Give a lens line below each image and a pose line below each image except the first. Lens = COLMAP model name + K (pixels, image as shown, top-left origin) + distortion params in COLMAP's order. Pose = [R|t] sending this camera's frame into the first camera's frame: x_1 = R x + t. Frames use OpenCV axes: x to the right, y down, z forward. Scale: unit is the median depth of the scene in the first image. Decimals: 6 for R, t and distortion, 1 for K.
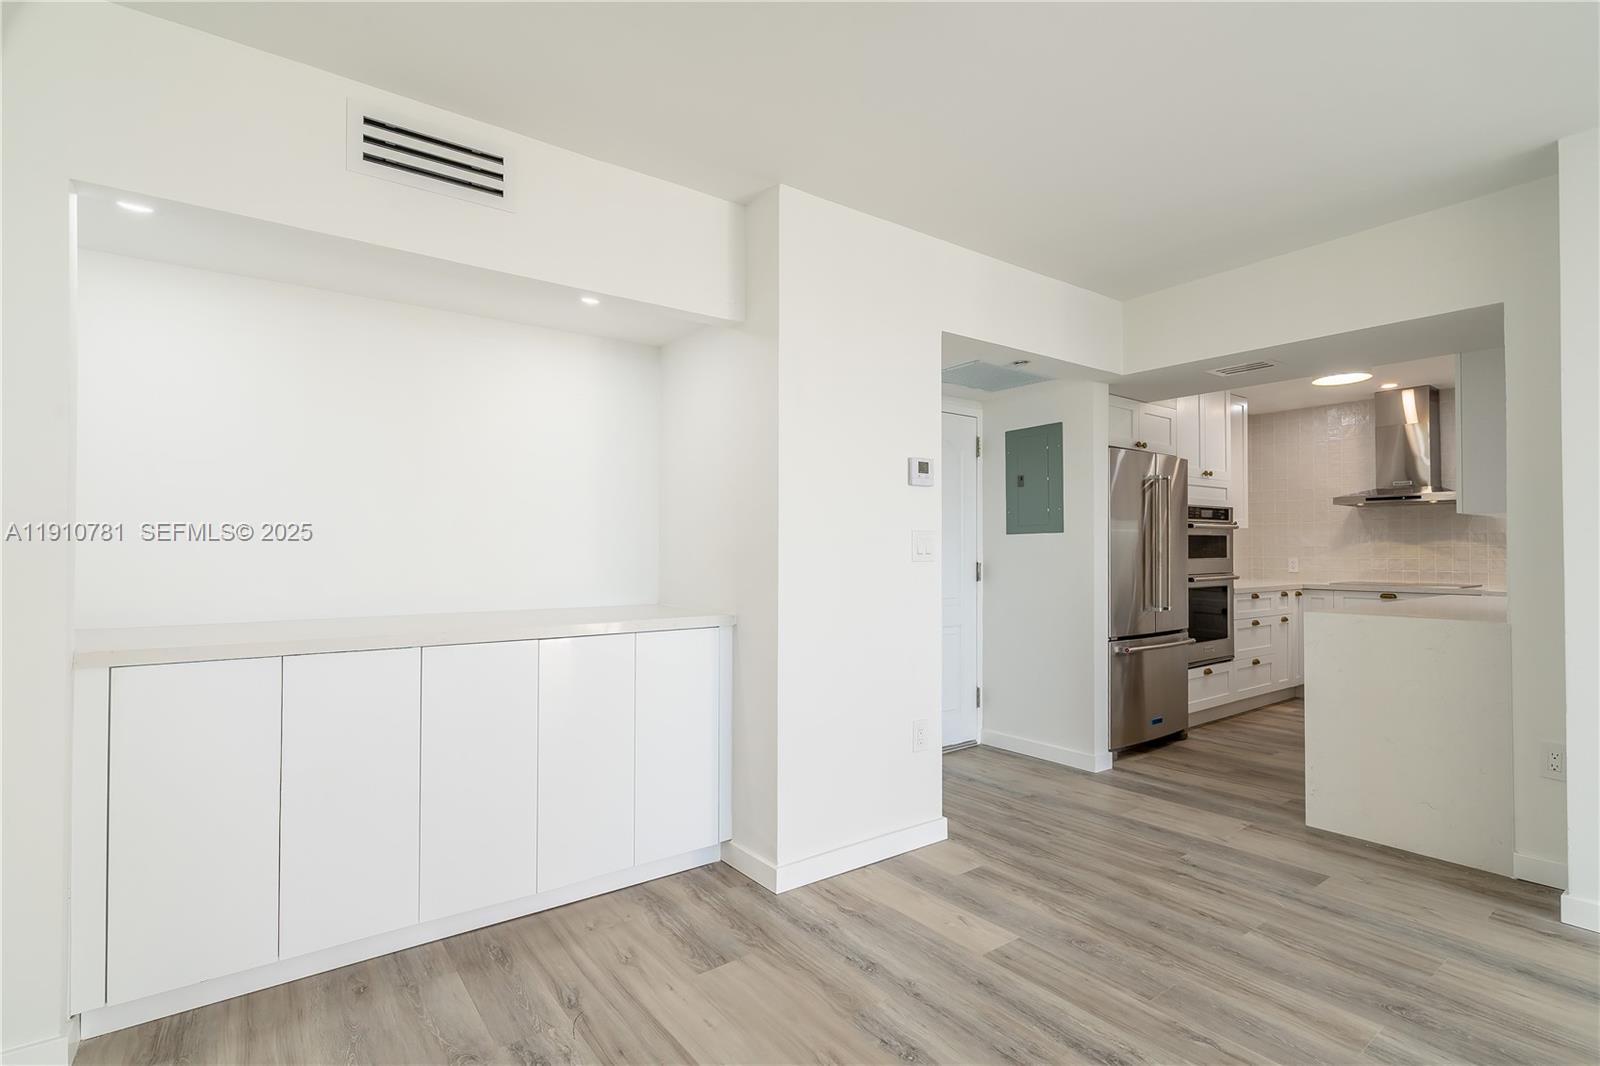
lens RADIAL K [[742.5, 0, 800.3], [0, 742.5, 537.3], [0, 0, 1]] dist [0.000027, -0.000415]
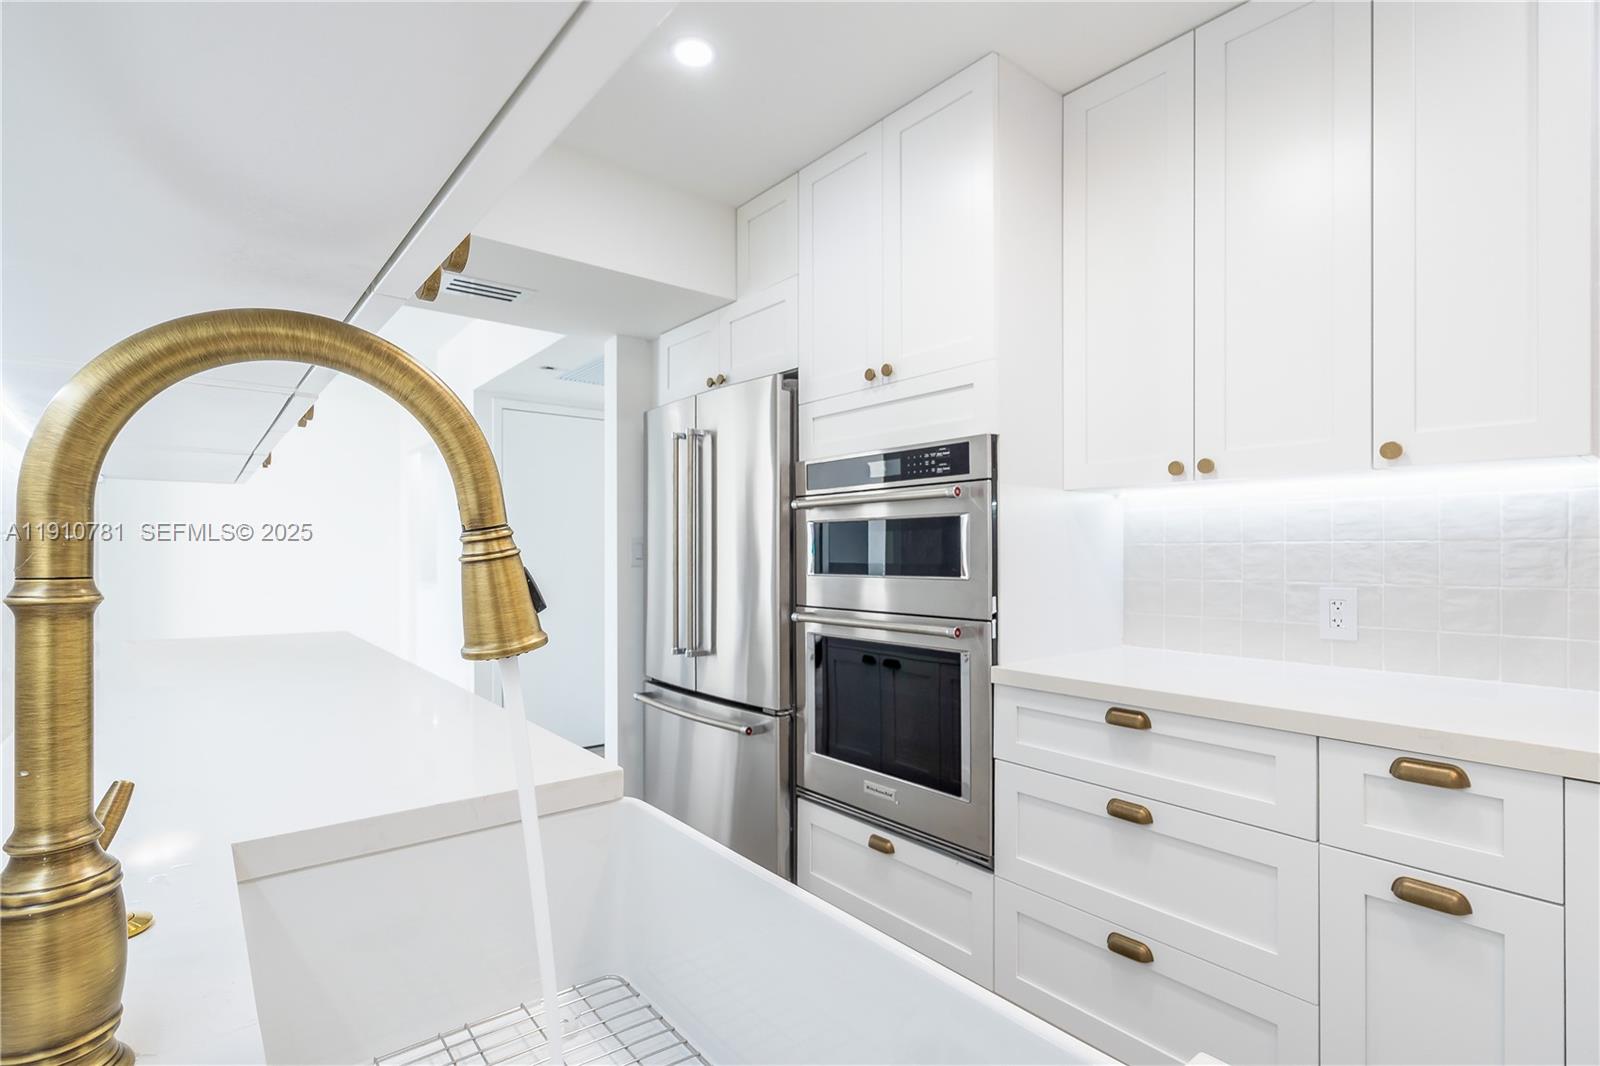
lens RADIAL K [[758.3, 0, 800.1], [0, 758.3, 550.4], [0, 0, 1]] dist [-0.002669, 0.001027]
pose [[0.043593, -0.002144, -0.999047, 1.748596], [0.015851, 0.999873, -0.001454, 0.025962], [0.998924, -0.015773, 0.043622, 1.677293]]
